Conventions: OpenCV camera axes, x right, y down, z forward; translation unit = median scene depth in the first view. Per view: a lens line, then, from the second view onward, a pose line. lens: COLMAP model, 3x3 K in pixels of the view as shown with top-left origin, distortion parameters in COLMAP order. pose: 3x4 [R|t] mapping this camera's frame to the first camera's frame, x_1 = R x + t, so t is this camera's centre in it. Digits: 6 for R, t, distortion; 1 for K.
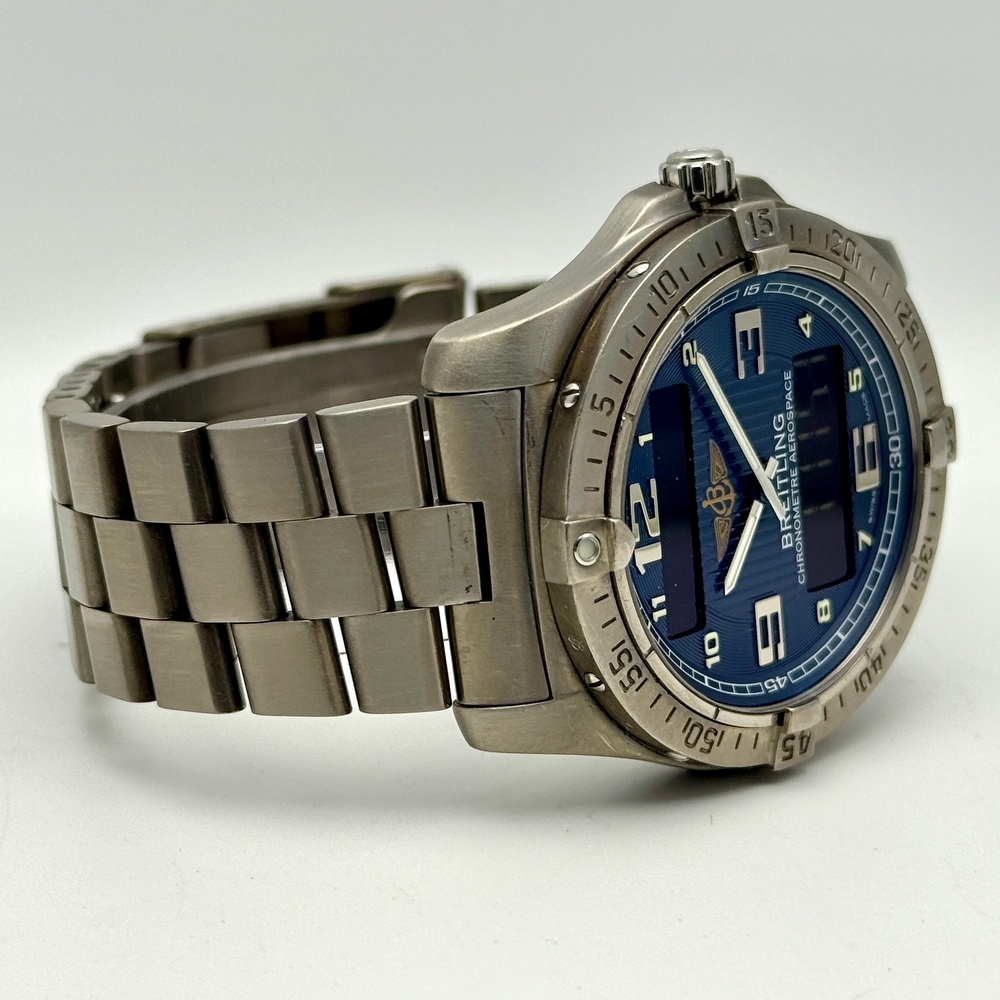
lens RADIAL K [[2533.9, 0, 478.2], [0, 2533.9, 500.9], [0, 0, 1]] dist [0.441243, 0.352196]
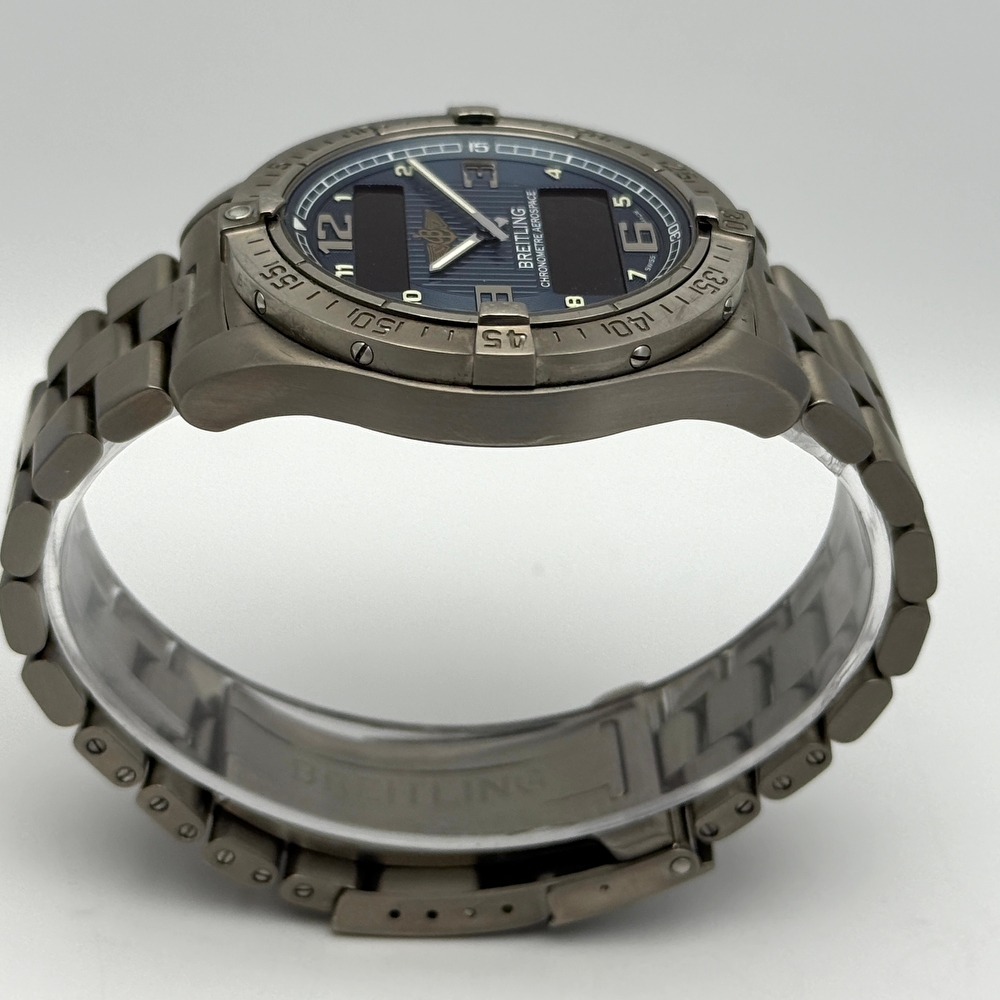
lens RADIAL K [[2533.9, 0, 478.2], [0, 2533.9, 500.9], [0, 0, 1]] dist [0.441243, 0.352196]
pose [[0.771841, -0.501189, -0.391242, 0.466340], [-0.150658, 0.453650, -0.878353, 0.978177], [0.617708, 0.736893, 0.274637, 0.779408]]
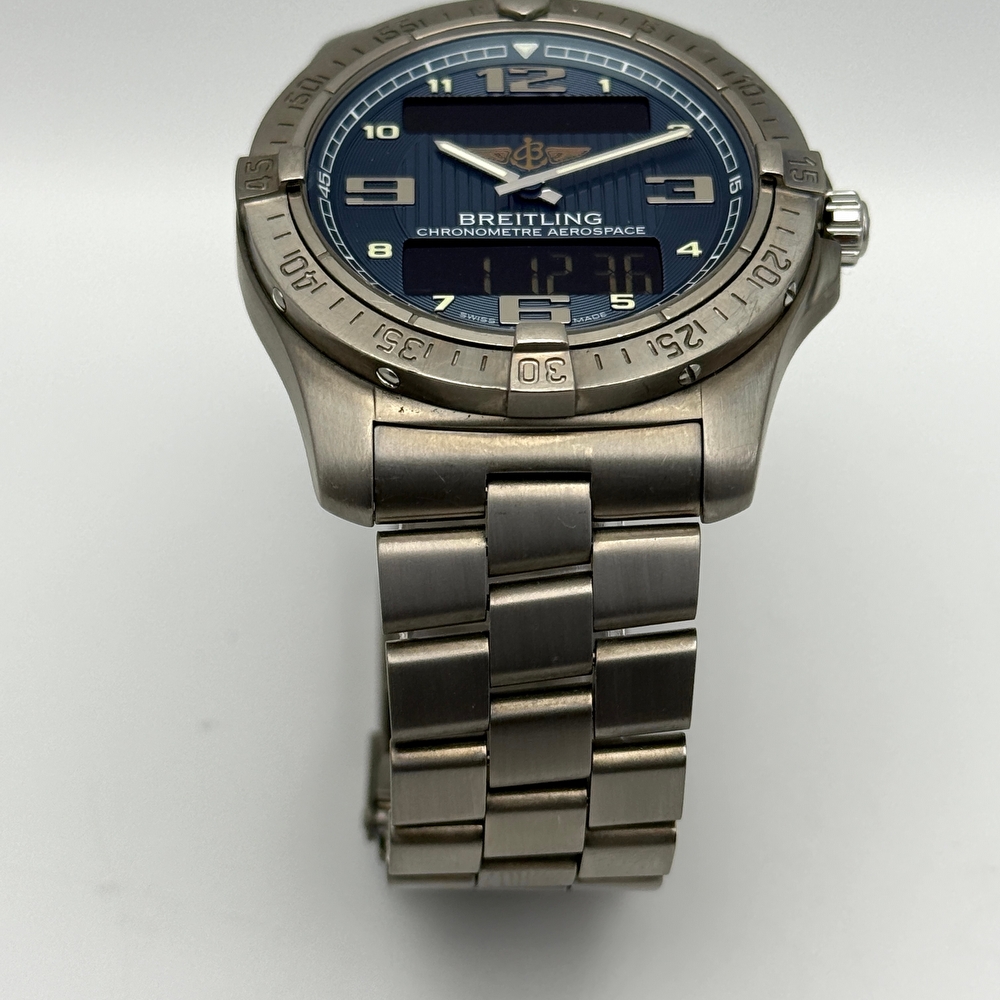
lens RADIAL K [[2533.9, 0, 478.2], [0, 2533.9, 500.9], [0, 0, 1]] dist [0.441243, 0.352196]
pose [[-0.067785, 0.130376, -0.989145, 1.088465], [-0.976601, -0.211486, 0.039050, -0.048471], [-0.204099, 0.968646, 0.141661, 0.972420]]
